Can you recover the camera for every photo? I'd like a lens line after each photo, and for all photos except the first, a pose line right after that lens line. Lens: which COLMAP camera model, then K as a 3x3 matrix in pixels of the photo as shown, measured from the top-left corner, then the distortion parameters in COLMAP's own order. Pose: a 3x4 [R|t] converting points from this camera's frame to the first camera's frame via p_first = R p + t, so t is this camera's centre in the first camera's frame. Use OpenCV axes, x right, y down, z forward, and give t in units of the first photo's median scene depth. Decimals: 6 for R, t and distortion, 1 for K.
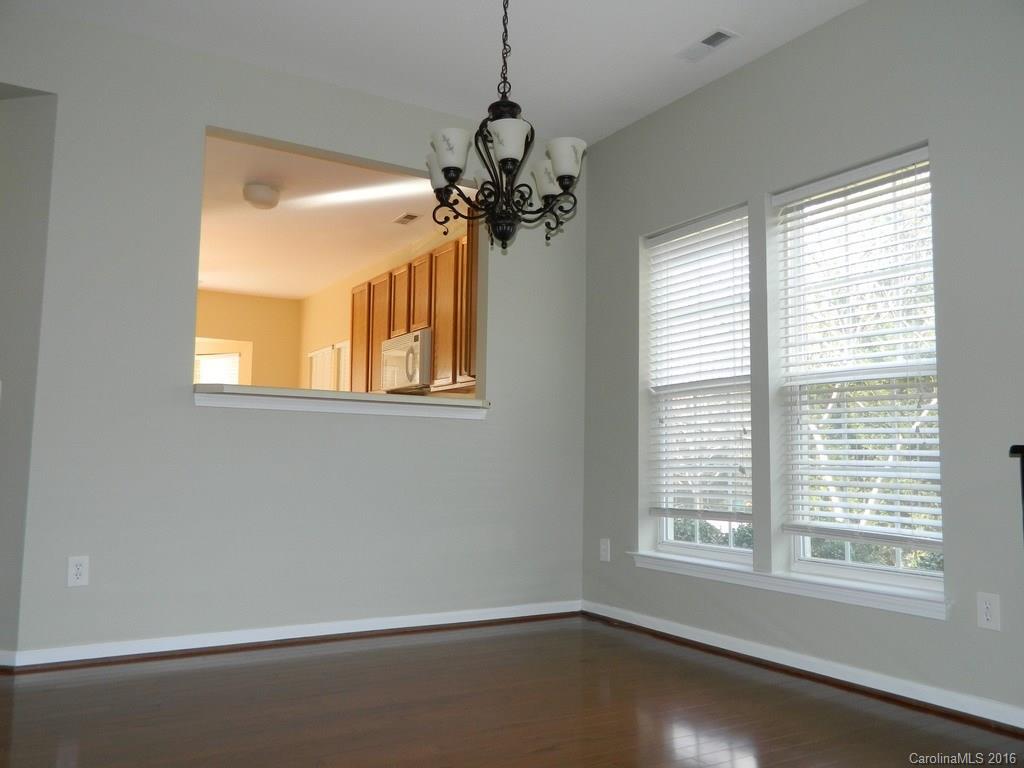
lens RADIAL K [[835.0, 0, 512.1], [0, 835.0, 385.5], [0, 0, 1]] dist [0.004370, 0.000360]
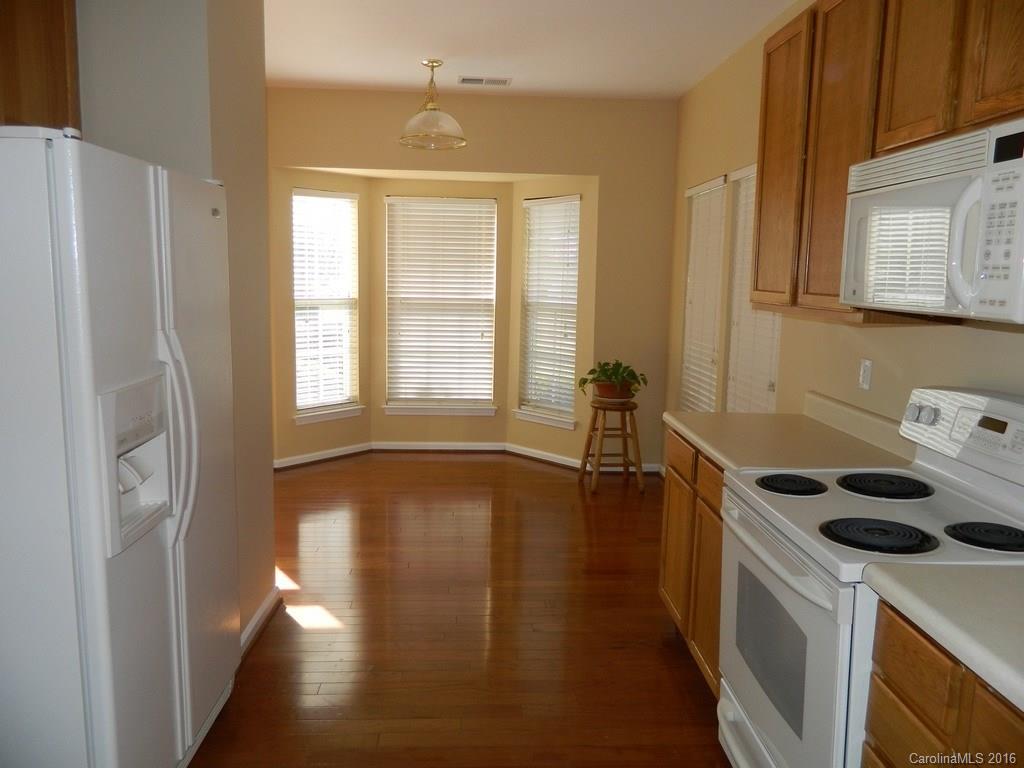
lens RADIAL K [[747.5, 0, 511.3], [0, 747.5, 384.1], [0, 0, 1]] dist [0.010176, 0.001084]
pose [[0.871507, 0.080867, -0.483670, -0.093688], [0.034737, 0.973651, 0.225380, -0.031138], [0.489151, -0.213222, 0.845735, 0.508798]]
